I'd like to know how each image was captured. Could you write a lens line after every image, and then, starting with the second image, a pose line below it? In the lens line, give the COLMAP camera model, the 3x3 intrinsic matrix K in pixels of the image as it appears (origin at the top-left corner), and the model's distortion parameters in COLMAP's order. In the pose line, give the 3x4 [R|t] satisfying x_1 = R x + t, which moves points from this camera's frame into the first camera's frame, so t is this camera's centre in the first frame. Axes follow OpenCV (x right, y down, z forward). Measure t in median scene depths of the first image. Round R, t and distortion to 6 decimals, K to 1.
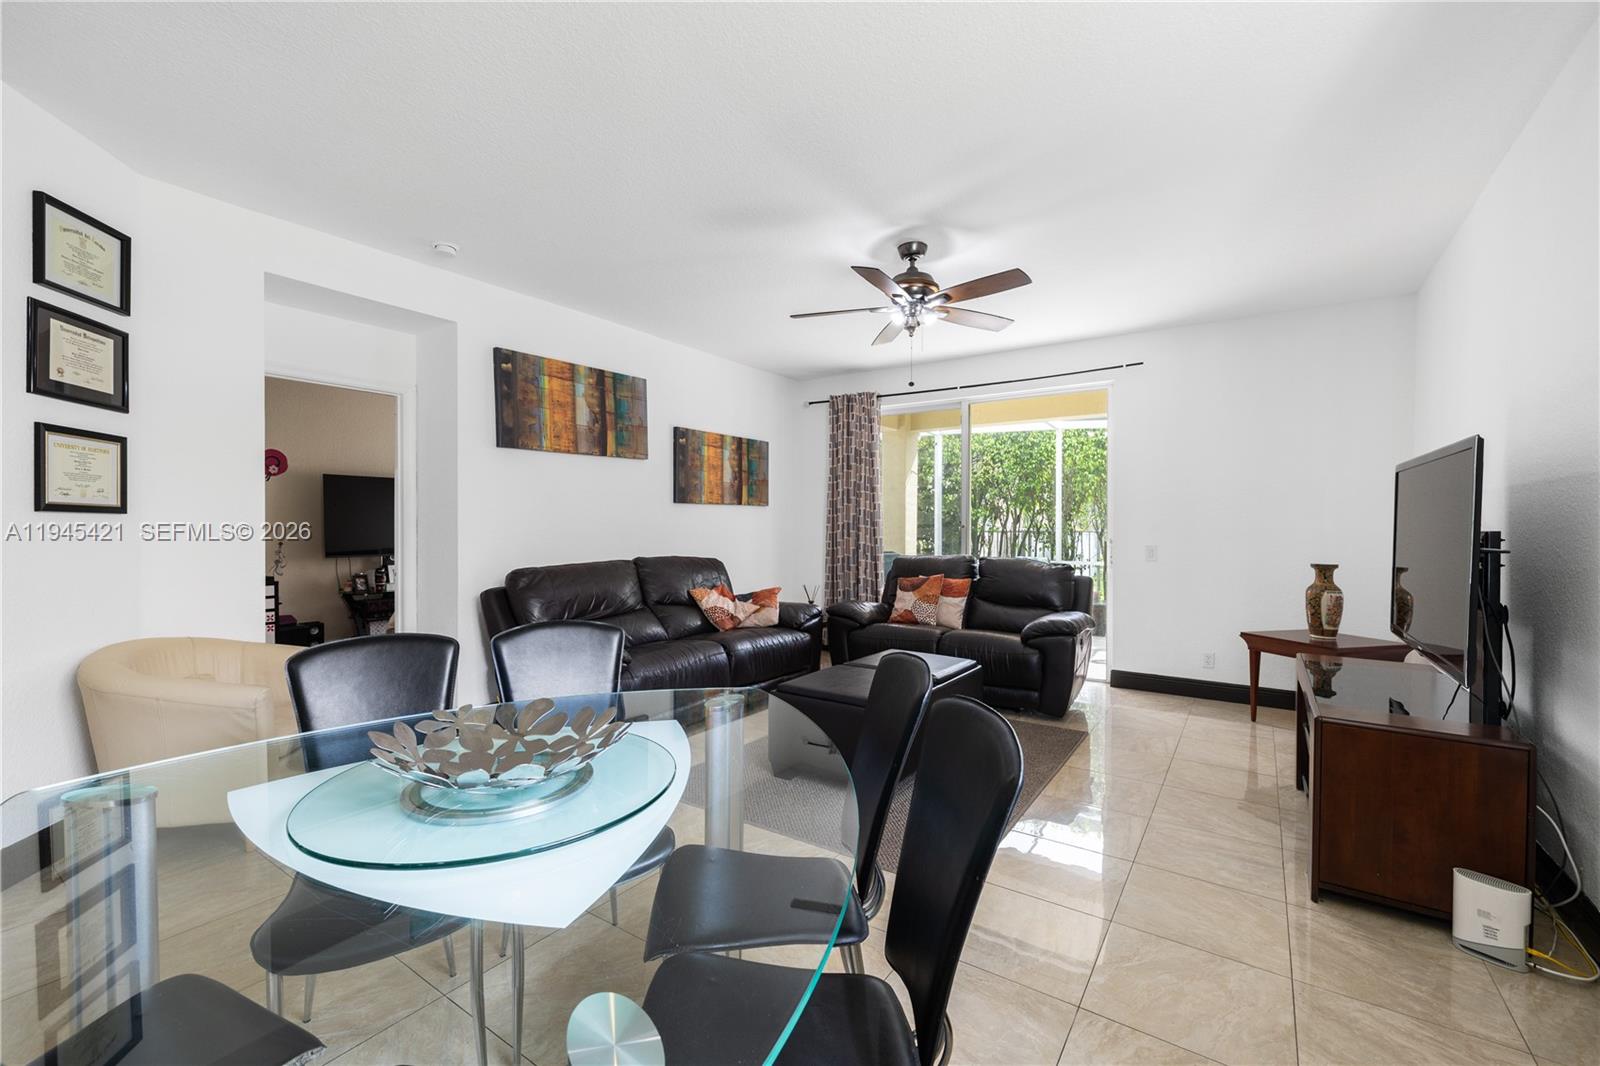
lens RADIAL K [[665.0, 0, 799.8], [0, 665.0, 526.6], [0, 0, 1]] dist [0.001376, -0.000746]
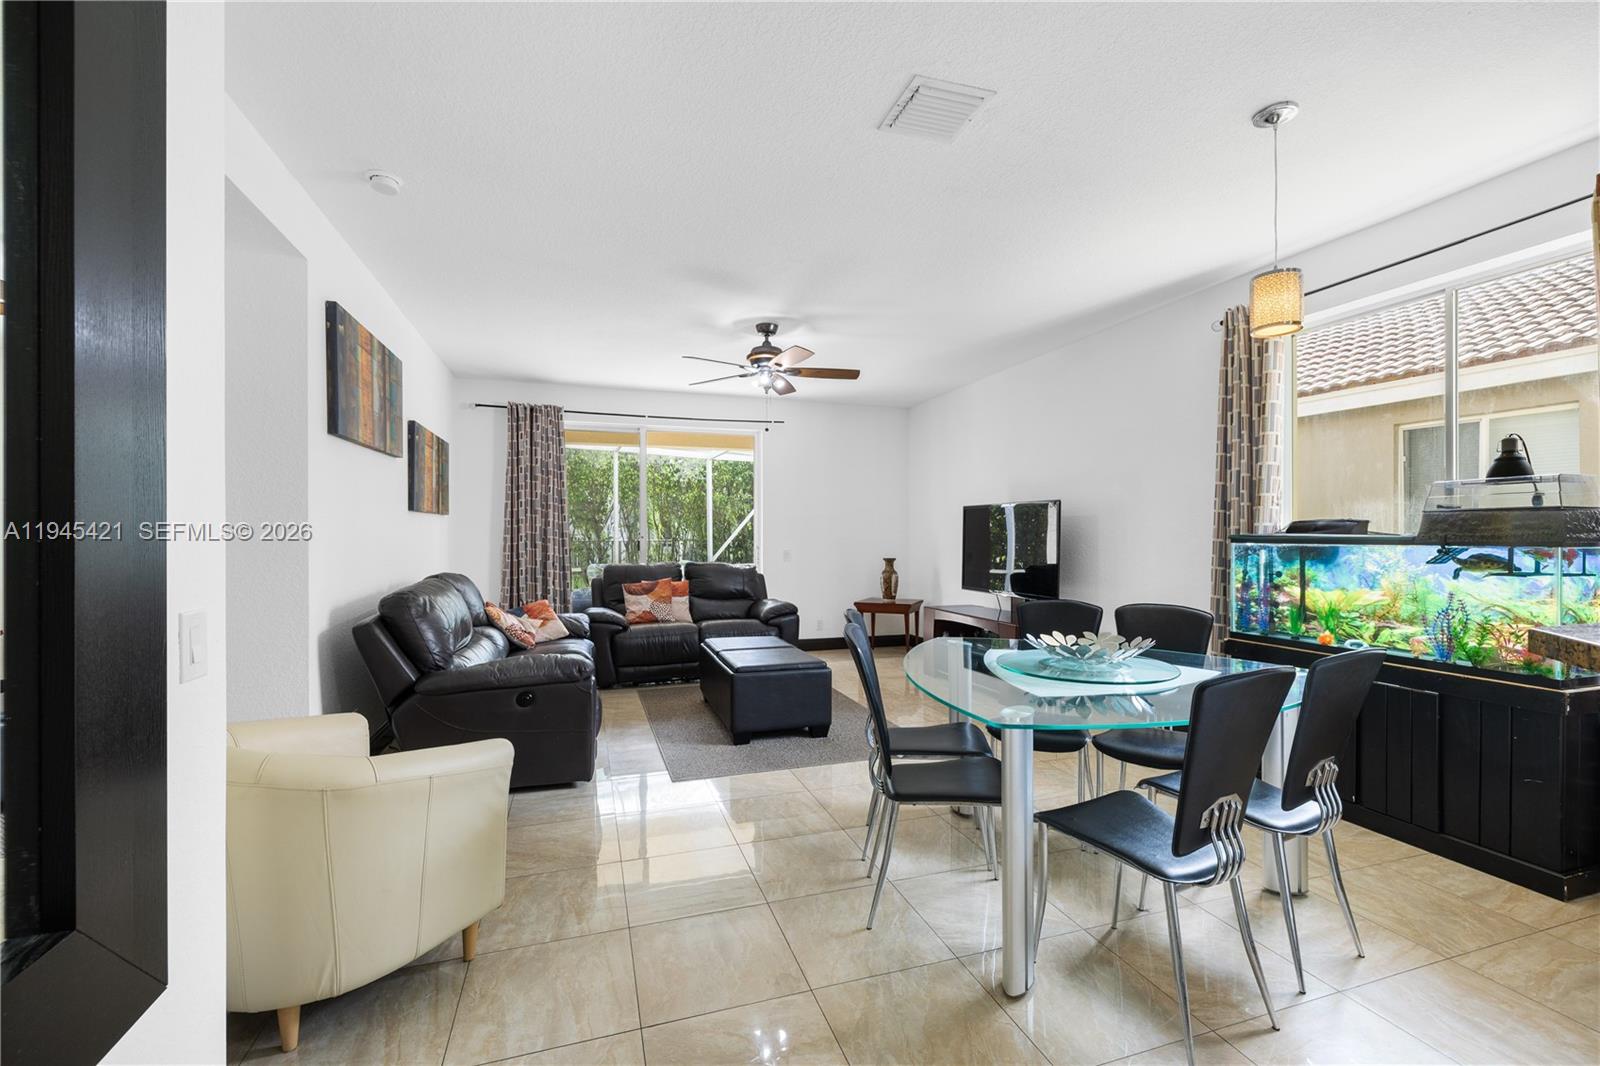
lens RADIAL K [[665.0, 0, 798.1], [0, 665.0, 534.6], [0, 0, 1]] dist [0.001376, -0.000746]
pose [[0.609979, -0.001324, 0.792417, -0.584453], [0.002538, 0.999997, -0.000283, -0.004212], [-0.792414, 0.002184, 0.609980, 0.102321]]
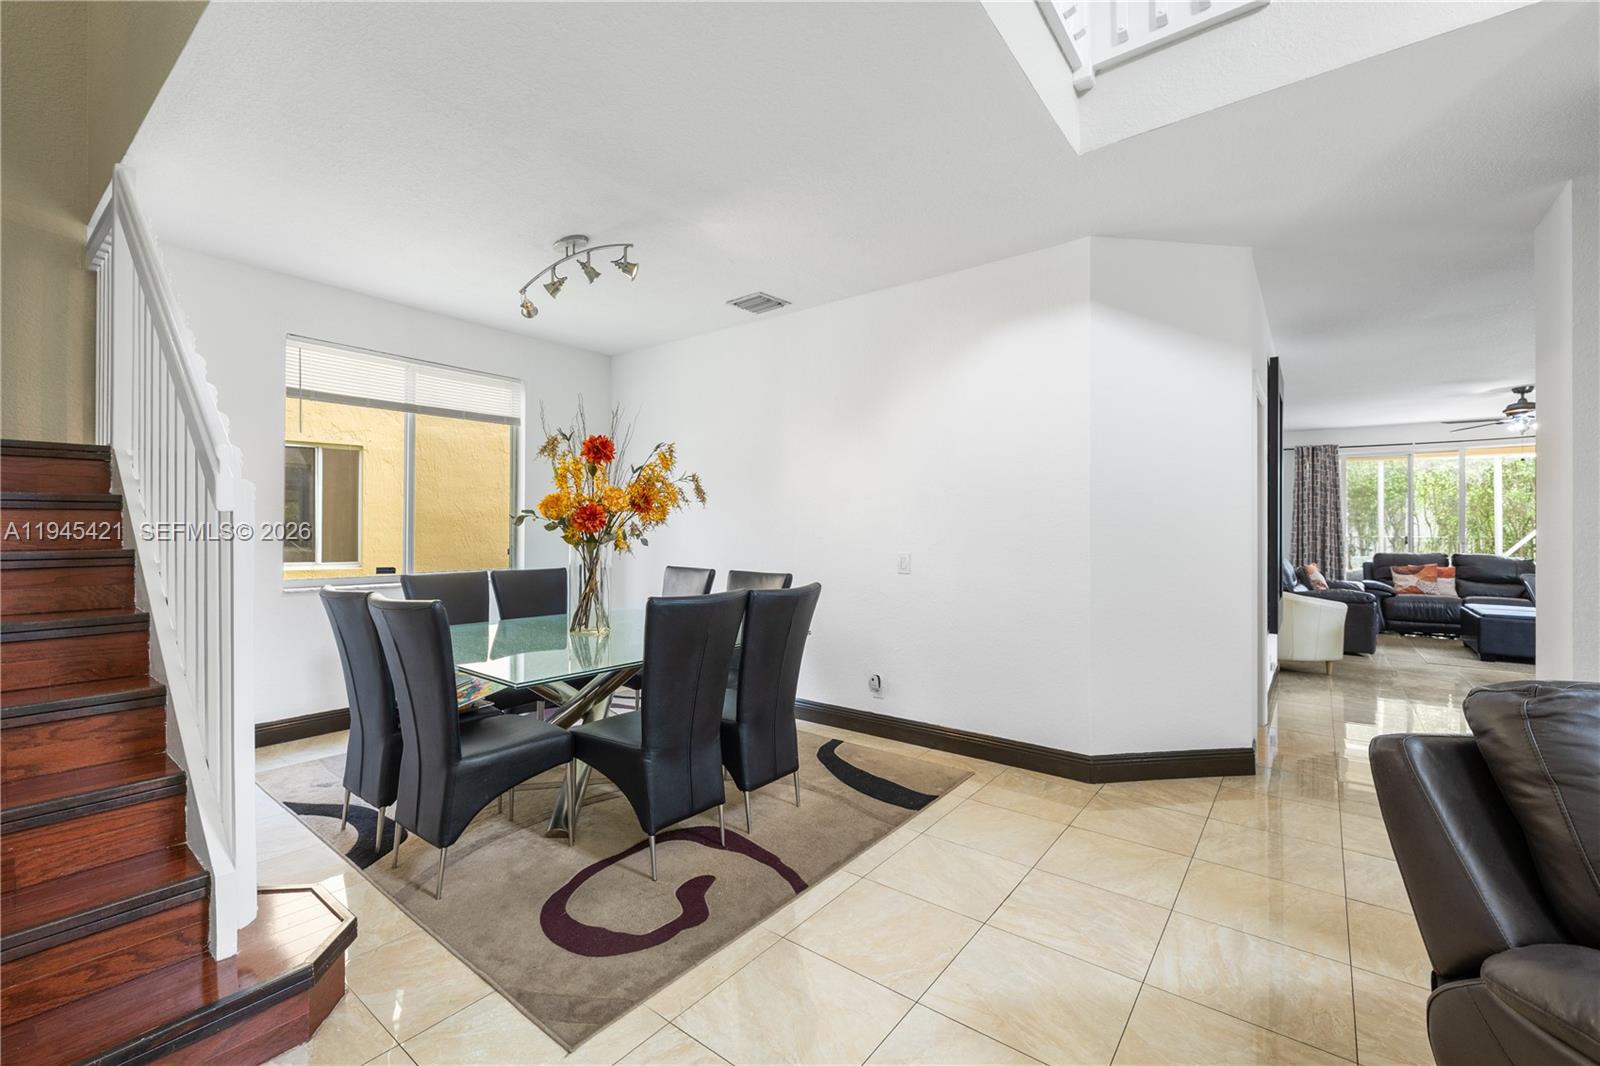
lens RADIAL K [[665.0, 0, 796.5], [0, 665.0, 526.7], [0, 0, 1]] dist [0.001376, -0.000746]
pose [[0.997816, 0.003860, -0.065948, -1.234544], [-0.004133, 0.999983, -0.004004, -0.005832], [0.065932, 0.004268, 0.997815, -0.717040]]
